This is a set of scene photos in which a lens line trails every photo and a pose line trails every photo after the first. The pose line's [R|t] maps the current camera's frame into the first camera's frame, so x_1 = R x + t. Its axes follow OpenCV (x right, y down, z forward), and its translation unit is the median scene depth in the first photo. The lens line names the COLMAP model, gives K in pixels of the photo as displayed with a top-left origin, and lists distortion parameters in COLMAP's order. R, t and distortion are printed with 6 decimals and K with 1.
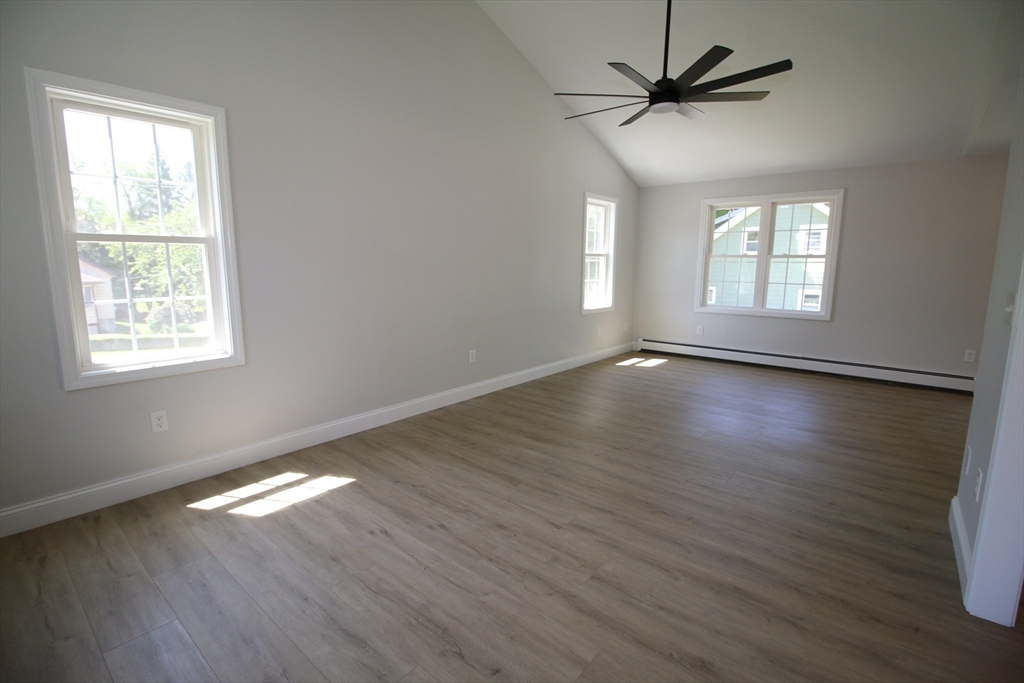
lens RADIAL K [[474.6, 0, 515.3], [0, 474.6, 336.7], [0, 0, 1]] dist [-0.007775, -0.003692]
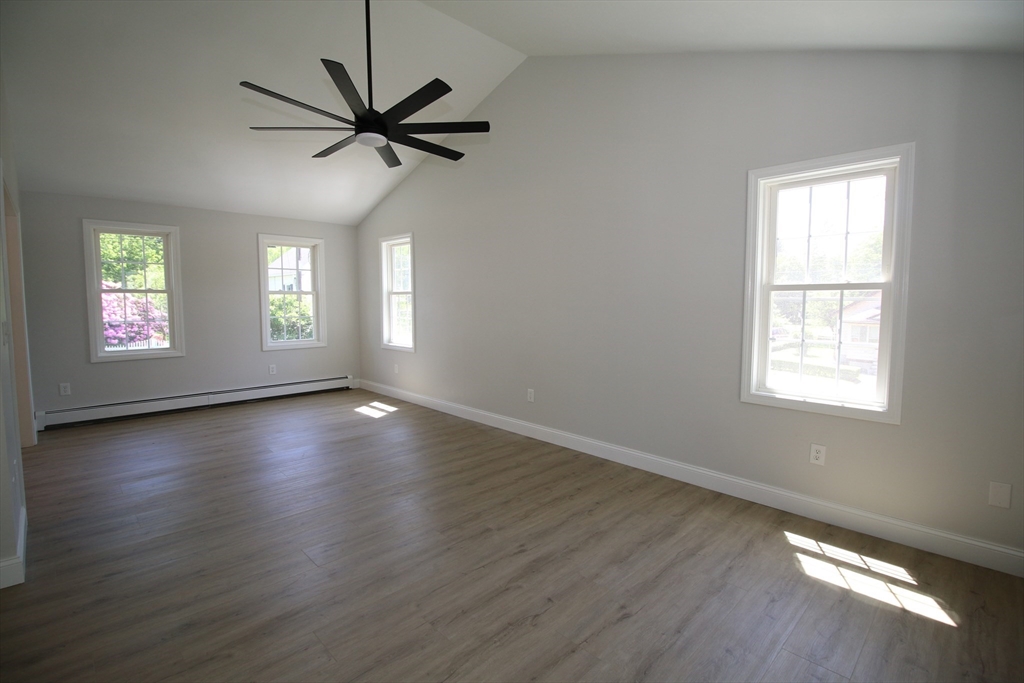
lens RADIAL K [[454.8, 0, 515.1], [0, 454.8, 342.4], [0, 0, 1]] dist [-0.038112, -0.000083]
pose [[-0.082198, 0.079843, -0.993413, 0.341162], [-0.164432, 0.982039, 0.092534, -0.060696], [0.982958, 0.170955, -0.067593, 0.398915]]
